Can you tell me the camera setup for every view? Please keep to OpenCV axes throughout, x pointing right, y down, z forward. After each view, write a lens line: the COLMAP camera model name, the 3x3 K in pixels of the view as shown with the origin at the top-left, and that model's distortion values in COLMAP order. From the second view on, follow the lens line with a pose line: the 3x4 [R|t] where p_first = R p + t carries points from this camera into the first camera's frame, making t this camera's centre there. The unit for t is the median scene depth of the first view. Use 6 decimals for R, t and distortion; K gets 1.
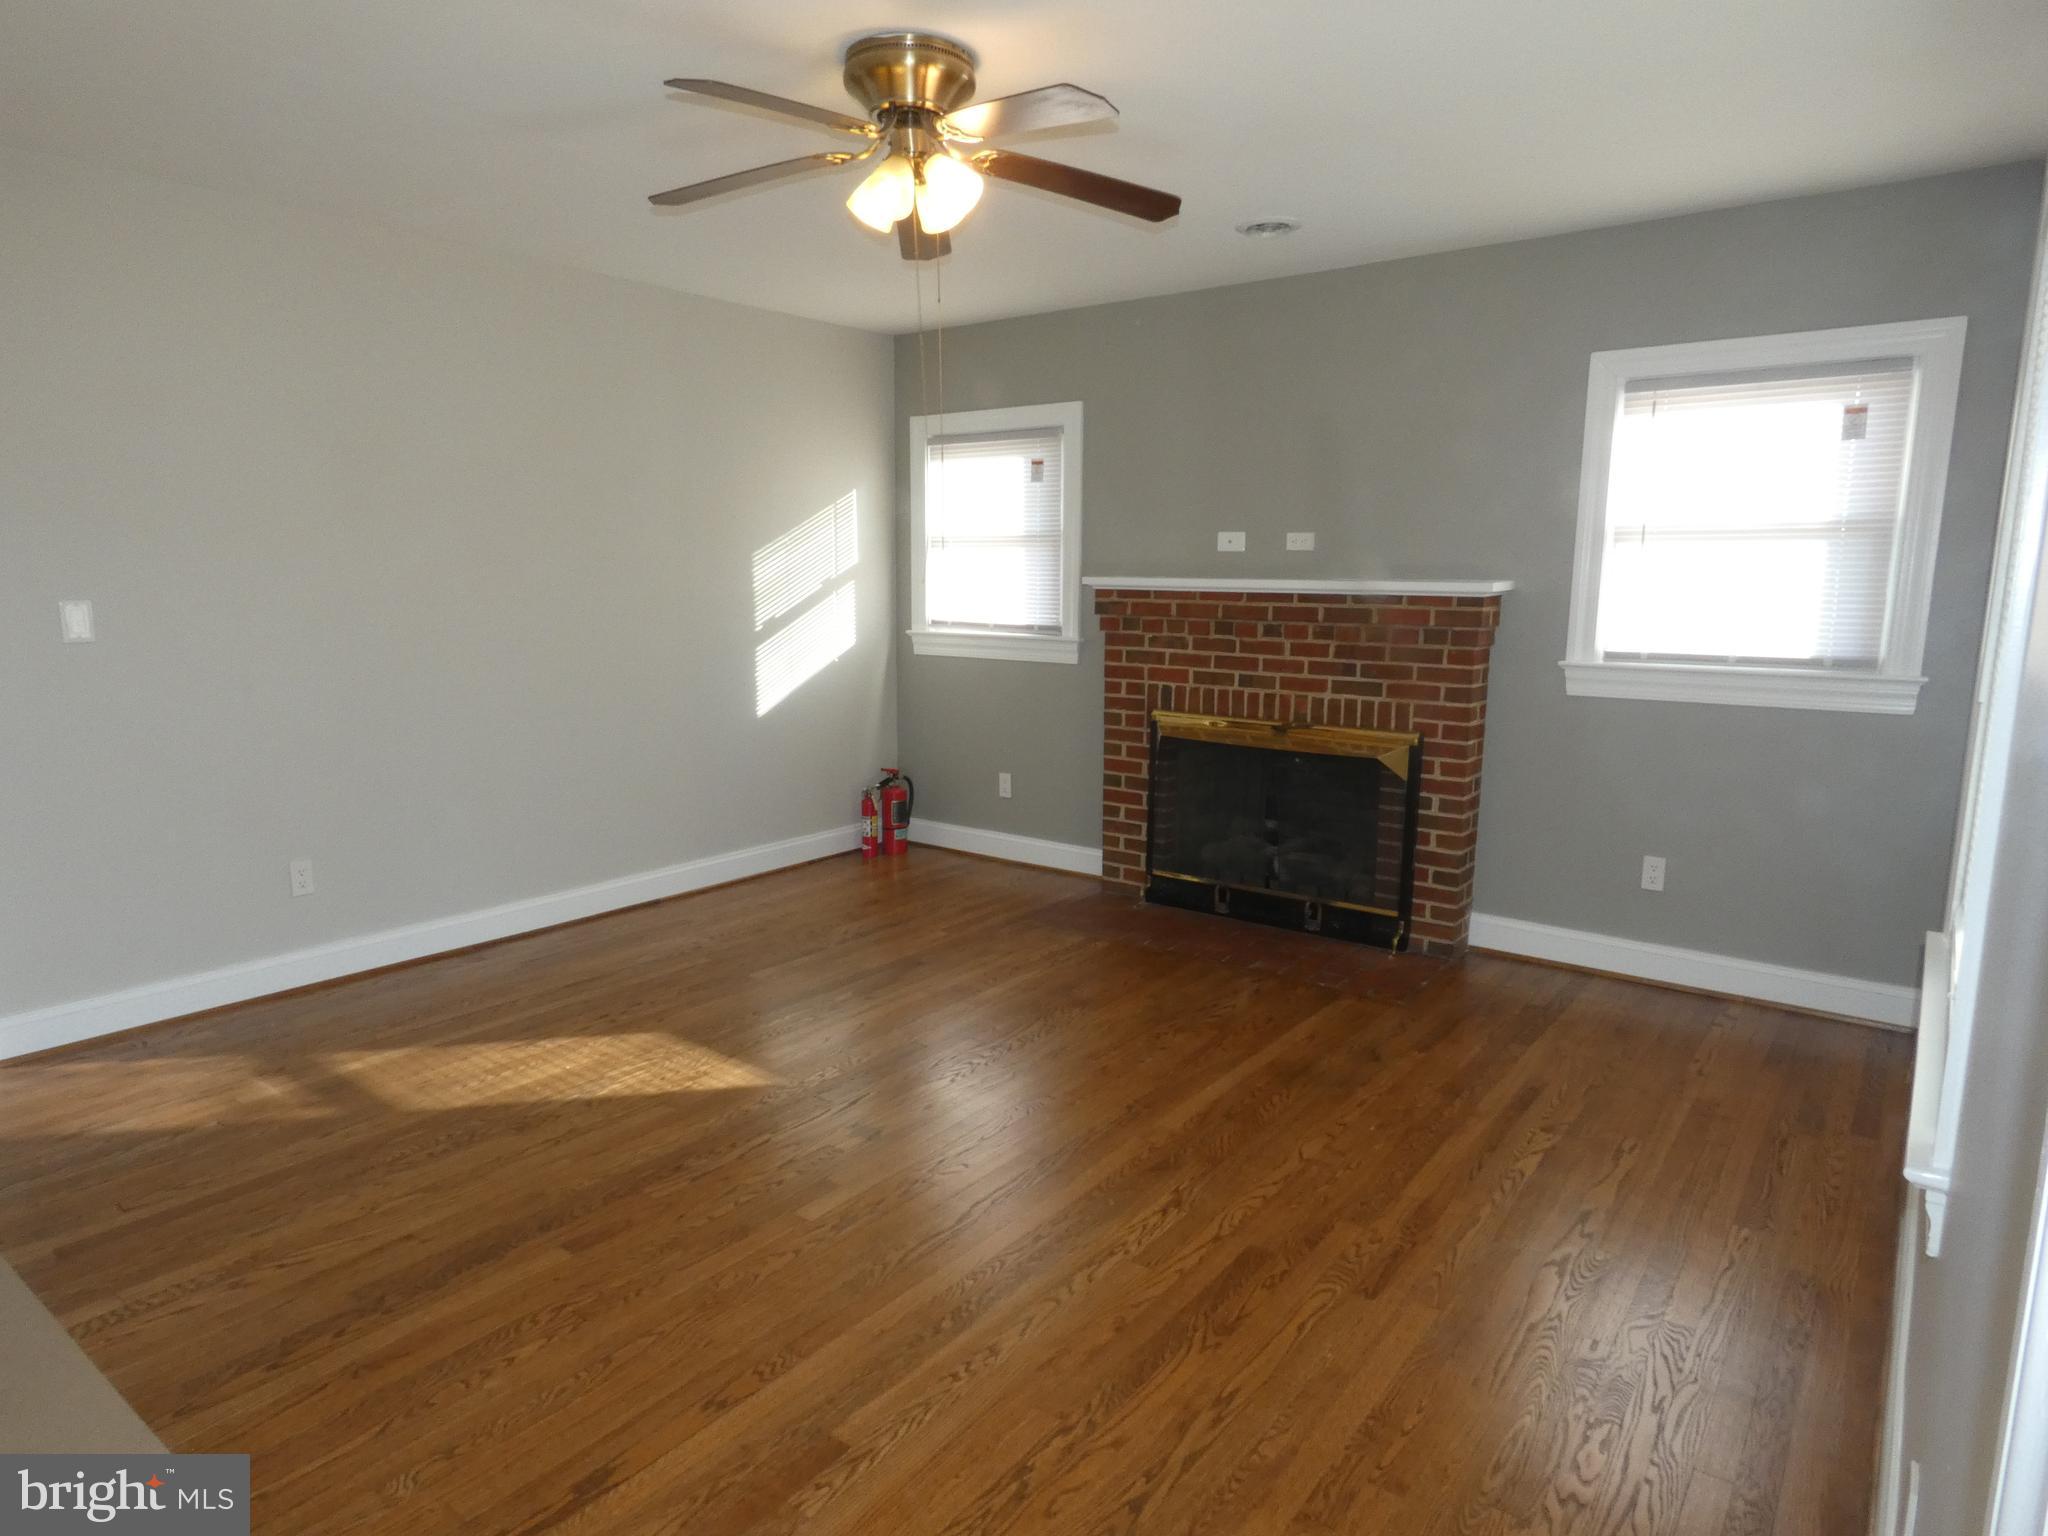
lens RADIAL K [[1233.5, 0, 1034.5], [0, 1233.5, 770.6], [0, 0, 1]] dist [-0.006452, 0.003754]
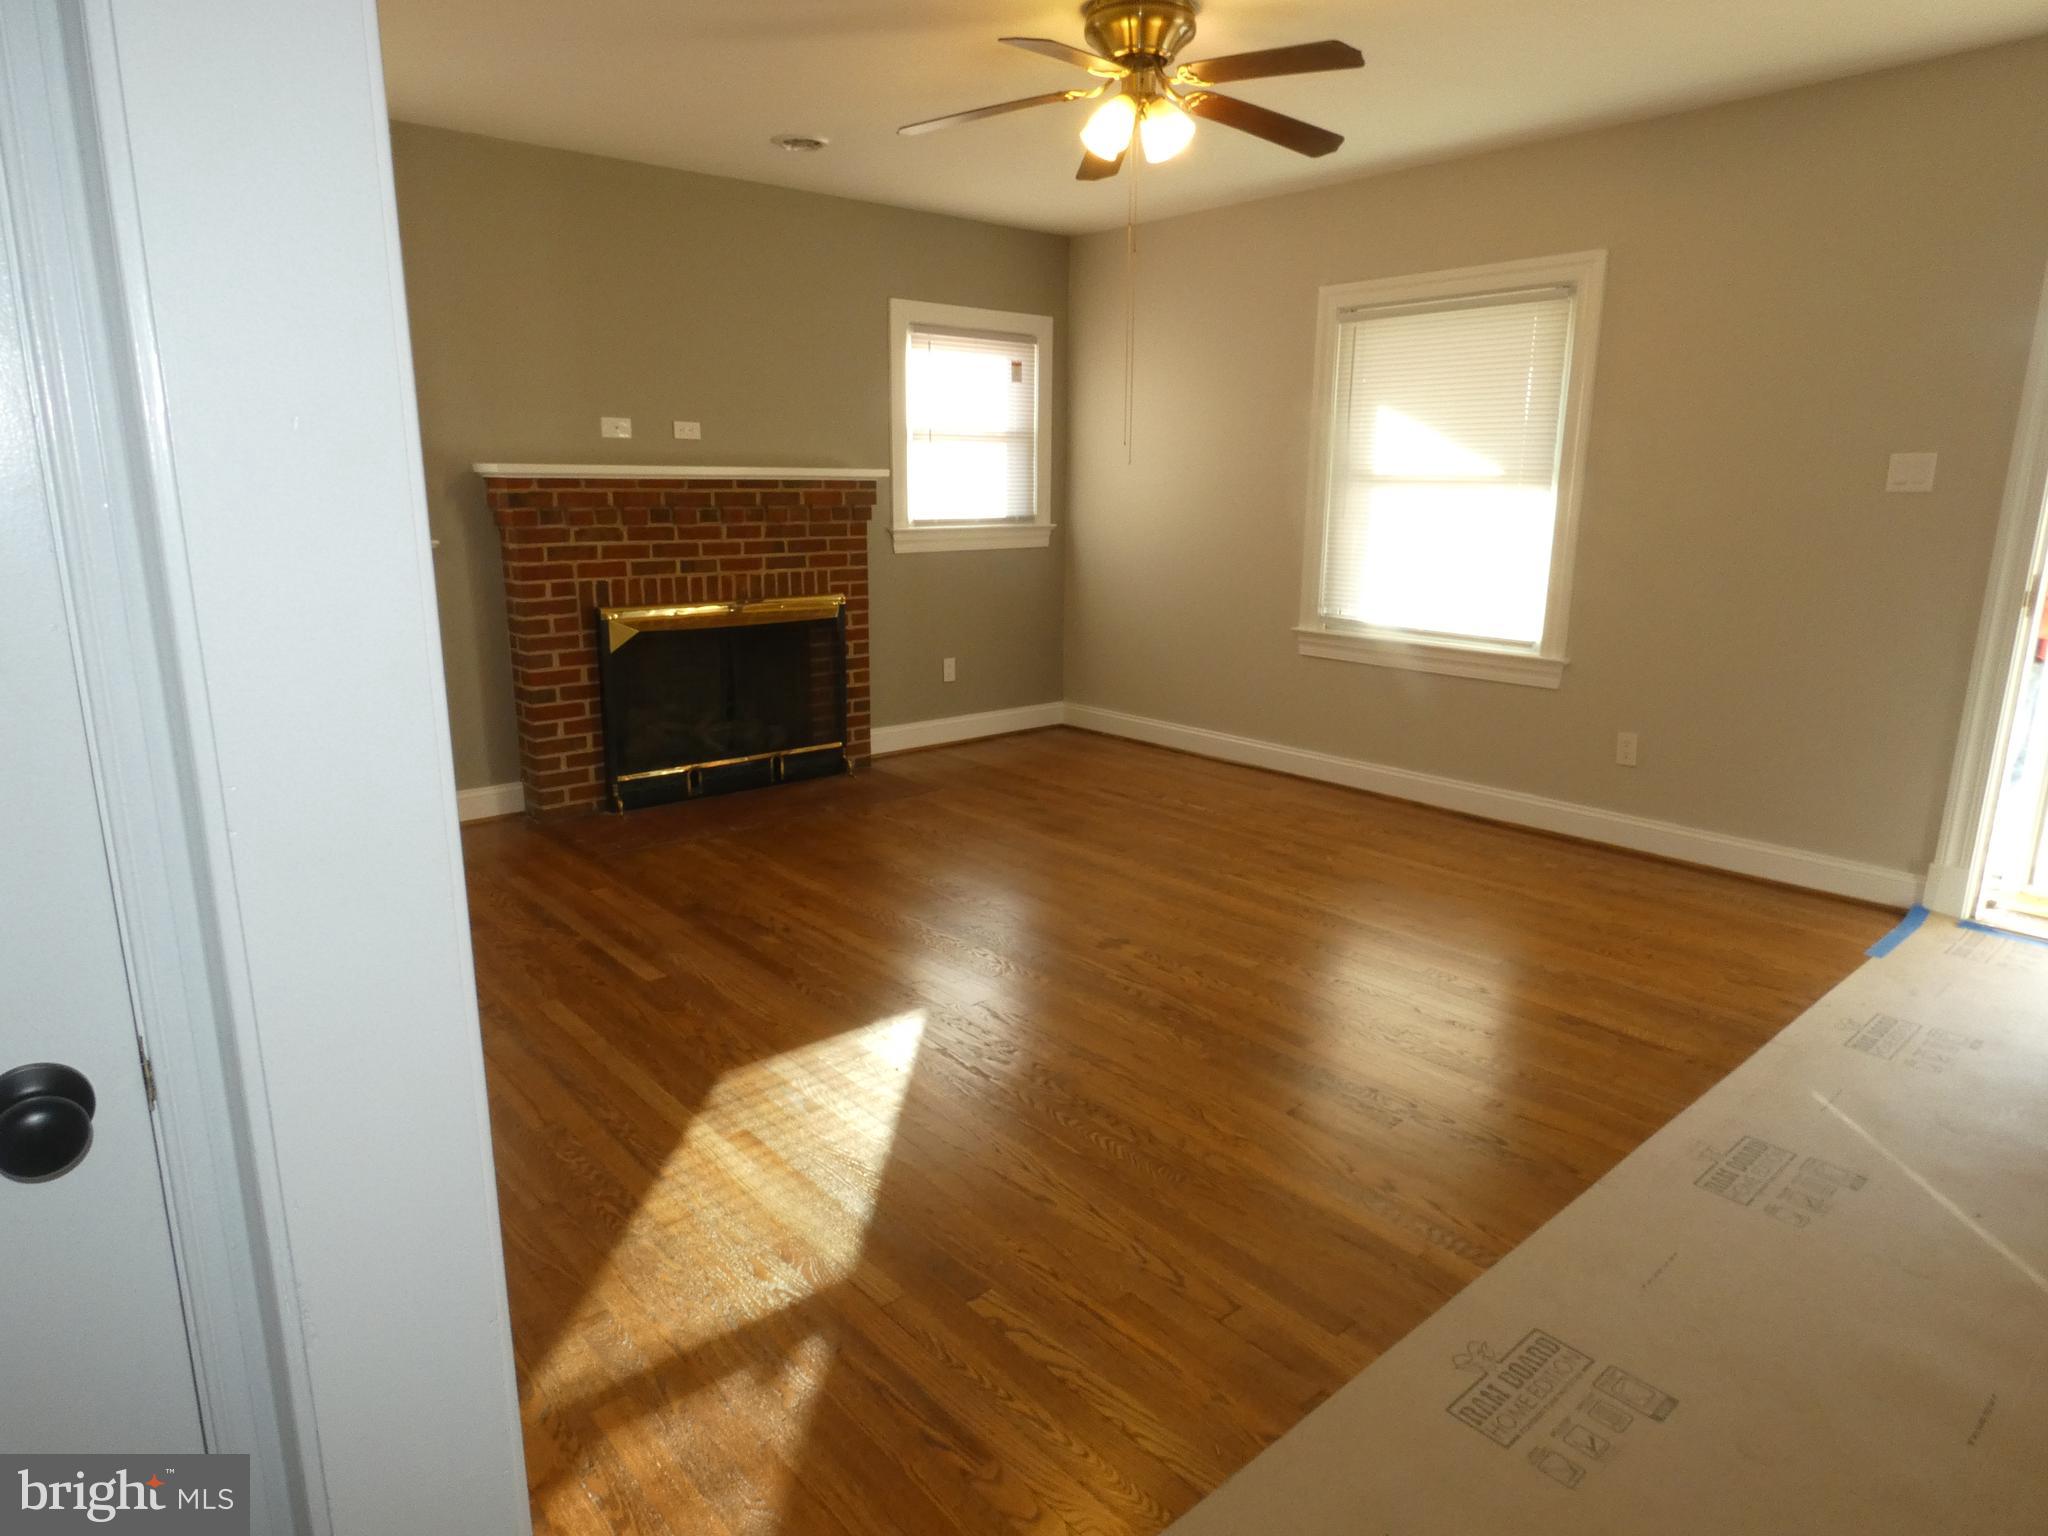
lens RADIAL K [[1233.5, 0, 1034.5], [0, 1233.5, 770.6], [0, 0, 1]] dist [-0.006452, 0.003754]
pose [[0.195987, -0.231908, 0.952790, -0.822362], [0.149586, 0.967332, 0.204678, -0.078247], [-0.969130, 0.102410, 0.224274, 0.523587]]
